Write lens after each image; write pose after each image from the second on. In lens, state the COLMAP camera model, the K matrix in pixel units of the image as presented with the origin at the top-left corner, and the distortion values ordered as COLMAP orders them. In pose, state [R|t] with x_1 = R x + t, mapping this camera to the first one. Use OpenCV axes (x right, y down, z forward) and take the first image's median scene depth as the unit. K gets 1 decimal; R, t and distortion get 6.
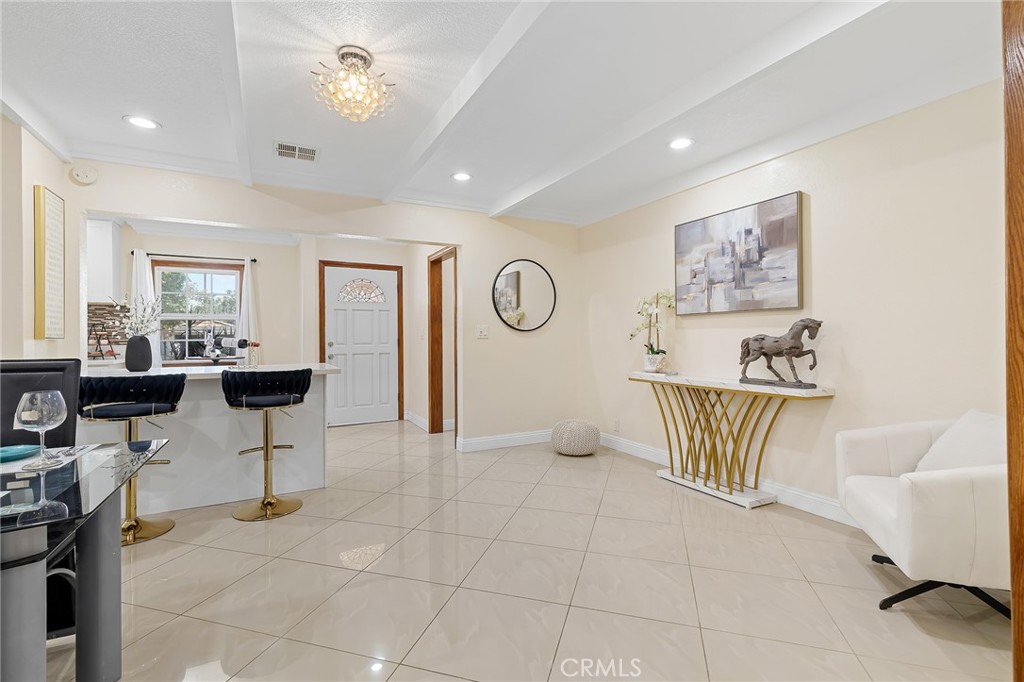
lens RADIAL K [[459.8, 0, 510.1], [0, 459.8, 334.8], [0, 0, 1]] dist [0.011672, -0.003221]
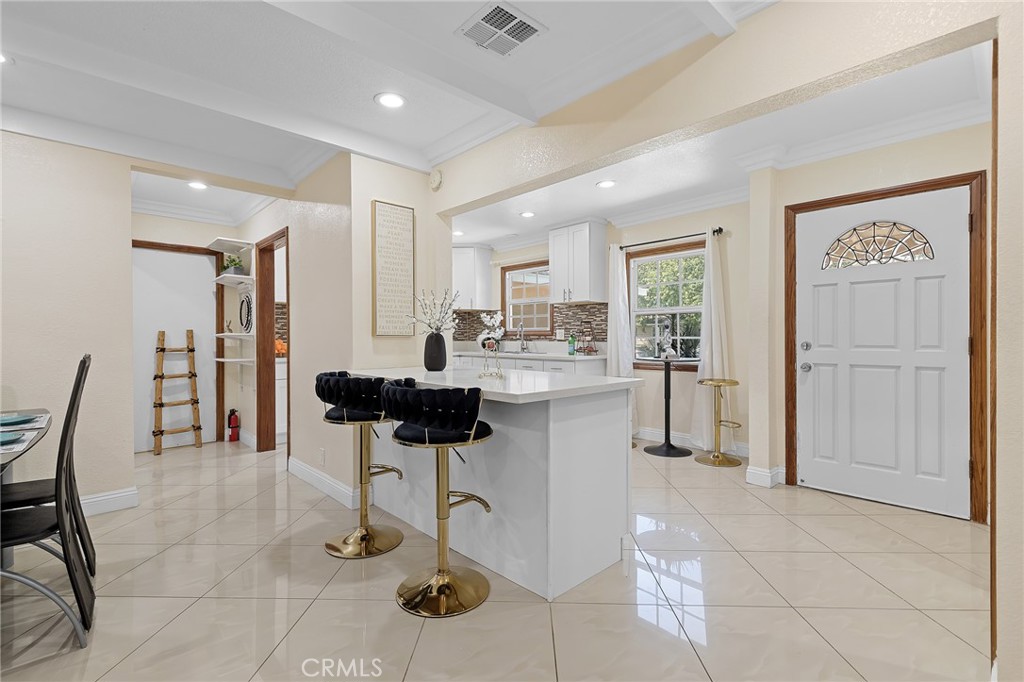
lens RADIAL K [[459.8, 0, 511.1], [0, 459.8, 339.4], [0, 0, 1]] dist [0.011672, -0.003221]
pose [[0.264629, 0.011371, -0.964283, 0.127442], [0.005941, 0.999892, 0.013421, 0.003185], [0.964332, -0.009280, 0.264533, 0.809524]]
